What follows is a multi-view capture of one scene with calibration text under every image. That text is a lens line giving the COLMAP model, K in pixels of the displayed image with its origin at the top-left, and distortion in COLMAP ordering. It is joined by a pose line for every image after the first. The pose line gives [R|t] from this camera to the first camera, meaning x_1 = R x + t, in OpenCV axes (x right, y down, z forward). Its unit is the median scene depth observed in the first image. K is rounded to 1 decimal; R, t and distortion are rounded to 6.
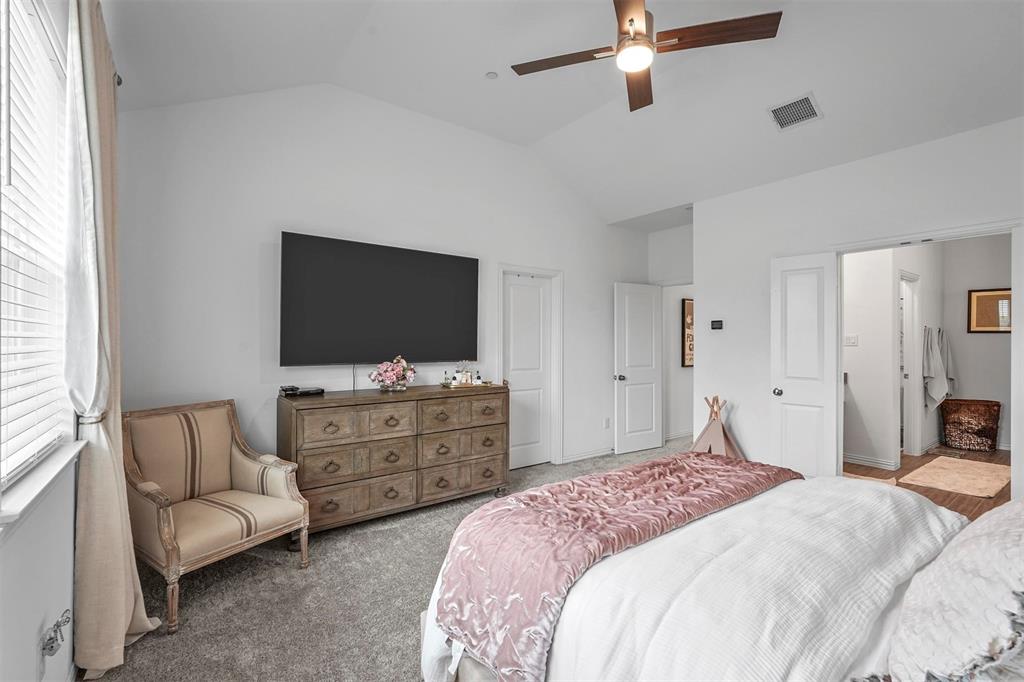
lens RADIAL K [[453.5, 0, 514.8], [0, 453.5, 339.8], [0, 0, 1]] dist [-0.012274, 0.006411]
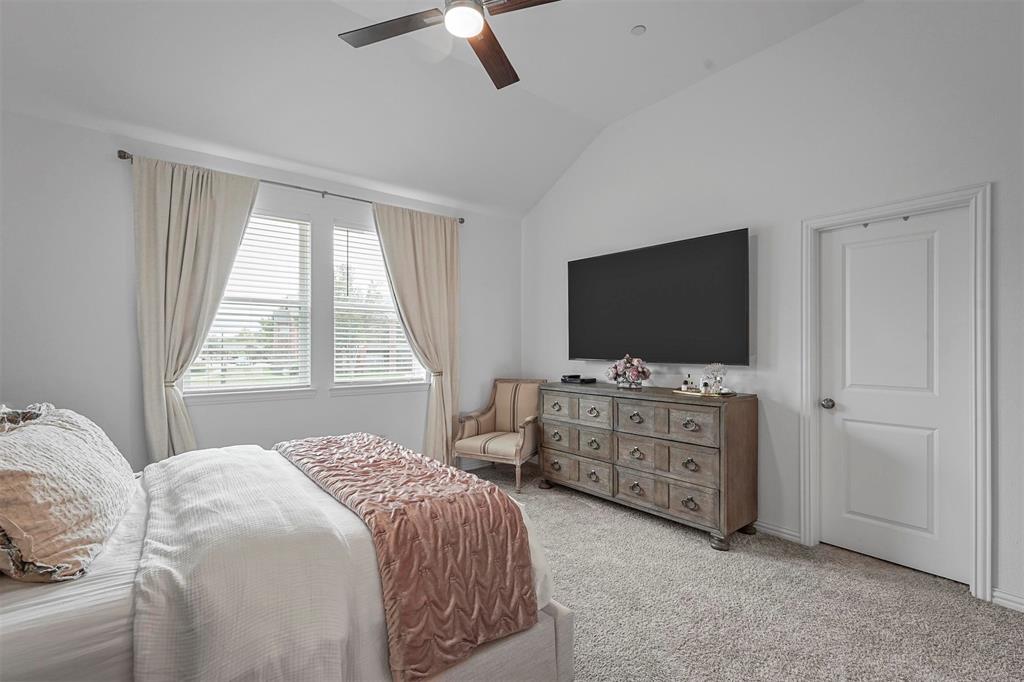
lens RADIAL K [[453.5, 0, 508.2], [0, 453.5, 344.5], [0, 0, 1]] dist [-0.012274, 0.006411]
pose [[0.031678, -0.004229, -0.999489, 0.789444], [0.002559, 0.999988, -0.004150, 0.018449], [0.999495, -0.002426, 0.031688, 0.716031]]
